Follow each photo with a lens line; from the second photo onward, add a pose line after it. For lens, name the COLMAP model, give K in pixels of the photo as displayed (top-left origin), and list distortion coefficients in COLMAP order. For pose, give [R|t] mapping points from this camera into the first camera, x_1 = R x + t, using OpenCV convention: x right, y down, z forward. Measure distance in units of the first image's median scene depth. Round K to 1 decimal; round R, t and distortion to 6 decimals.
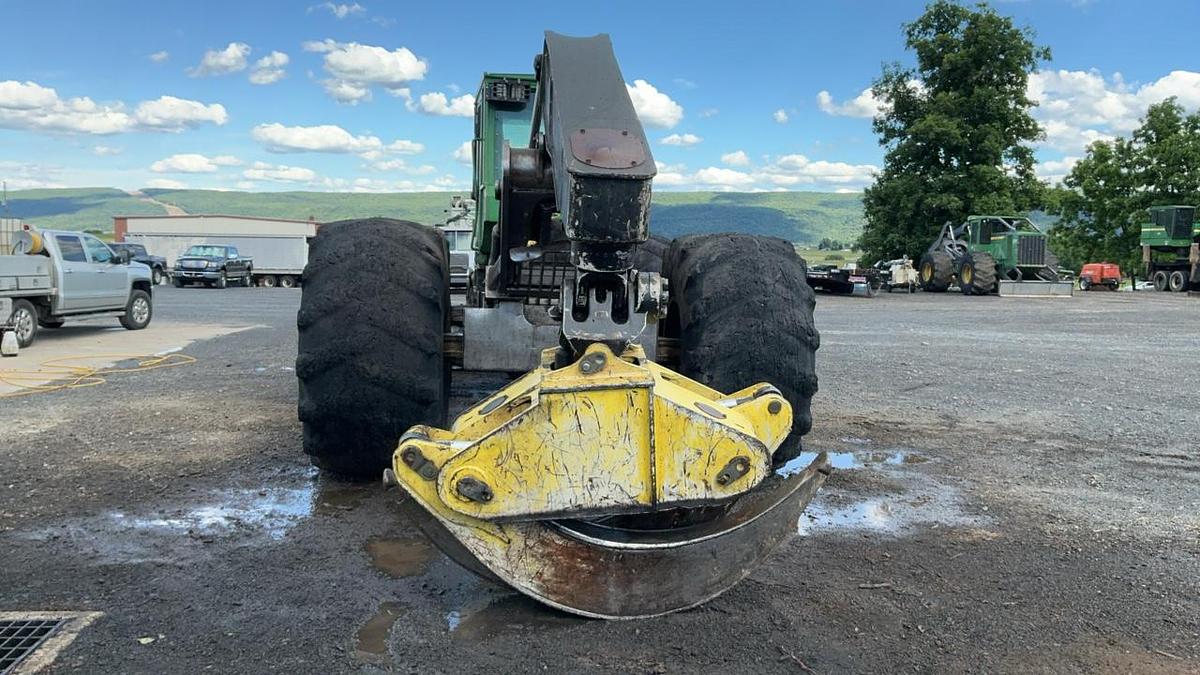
lens RADIAL K [[945.6, 0, 600.0], [0, 945.6, 337.5], [0, 0, 1]] dist [0.124954, -0.243826]
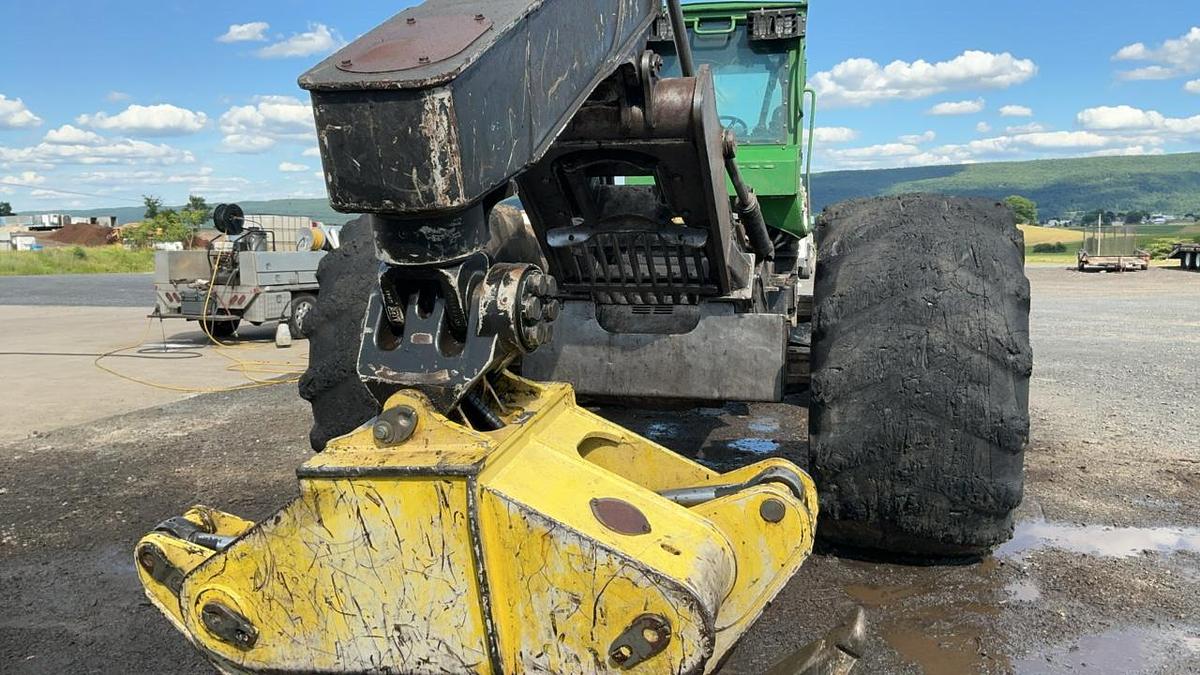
lens RADIAL K [[950.3, 0, 593.4], [0, 950.3, 337.4], [0, 0, 1]] dist [0.110087, -0.201163]
pose [[0.930642, 0.008404, -0.365835, 0.309617], [-0.002382, 0.999854, 0.016911, -0.035324], [0.365924, -0.014866, 0.930526, 0.502796]]
